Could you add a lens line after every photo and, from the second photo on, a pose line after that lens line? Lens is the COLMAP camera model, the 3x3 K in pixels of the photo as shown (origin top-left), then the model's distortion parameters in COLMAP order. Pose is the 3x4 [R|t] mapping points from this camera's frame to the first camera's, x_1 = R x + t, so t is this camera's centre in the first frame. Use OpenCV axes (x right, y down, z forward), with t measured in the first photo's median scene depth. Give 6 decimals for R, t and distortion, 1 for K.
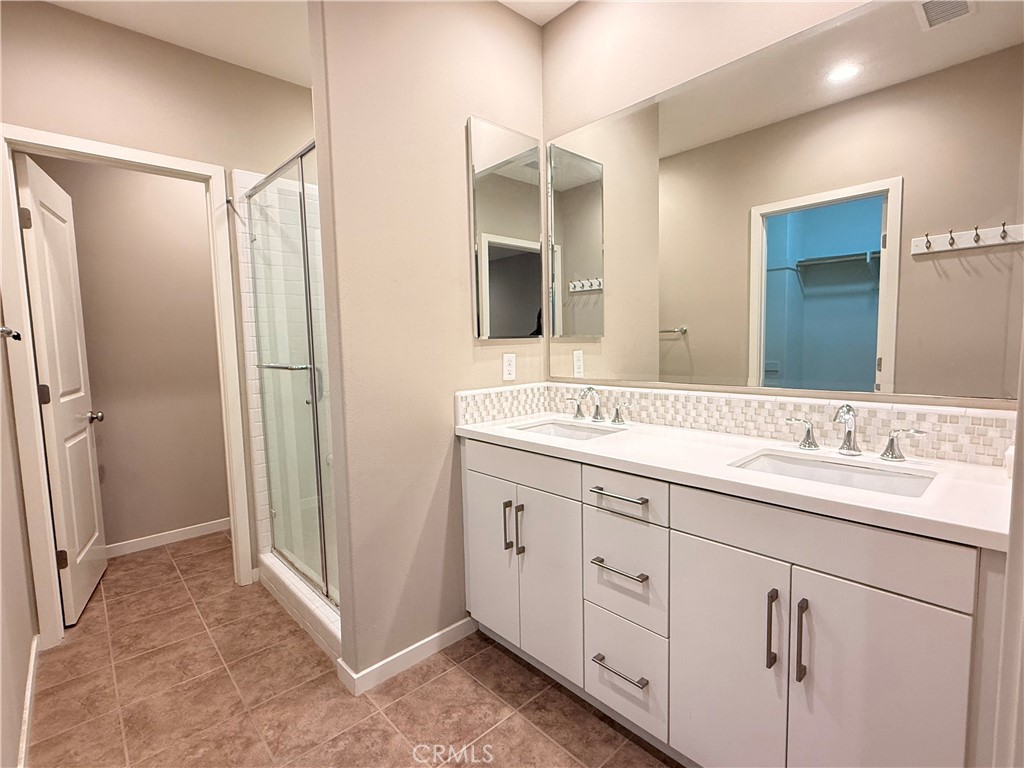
lens RADIAL K [[485.5, 0, 505.5], [0, 485.5, 386.0], [0, 0, 1]] dist [0.001444, -0.000757]
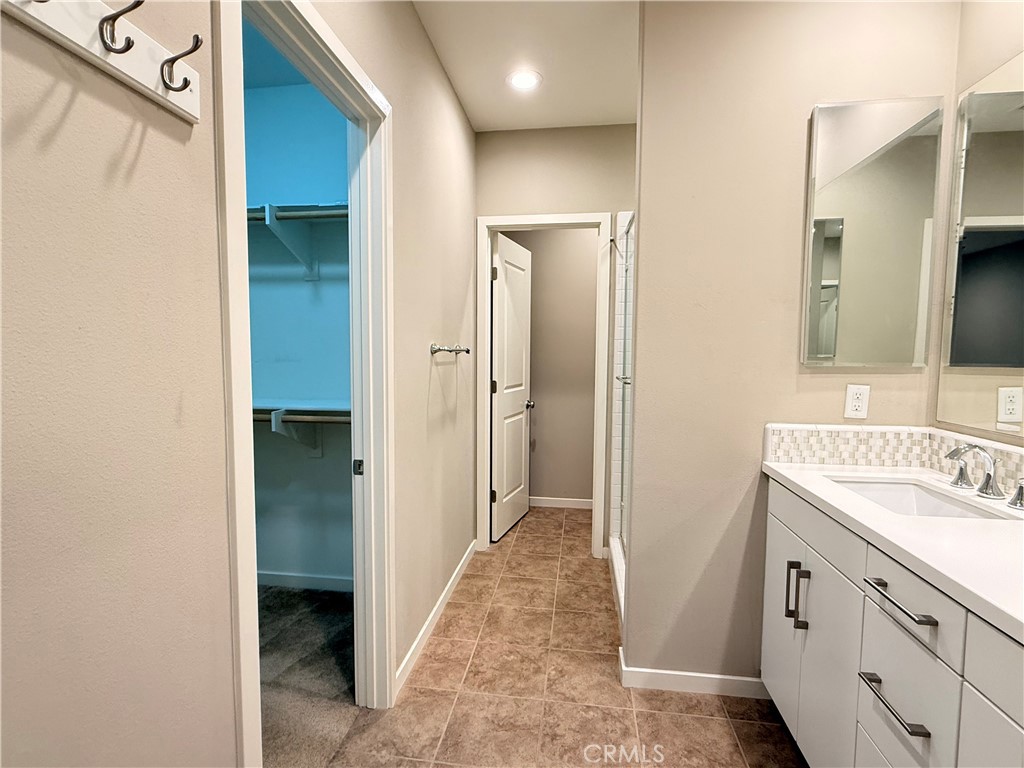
lens RADIAL K [[485.5, 0, 511.2], [0, 485.5, 385.0], [0, 0, 1]] dist [0.001444, -0.000757]
pose [[0.636665, 0.081369, -0.766835, 0.232137], [-0.090136, 0.995453, 0.030793, -0.036239], [0.765854, 0.049515, 0.641105, 0.050989]]
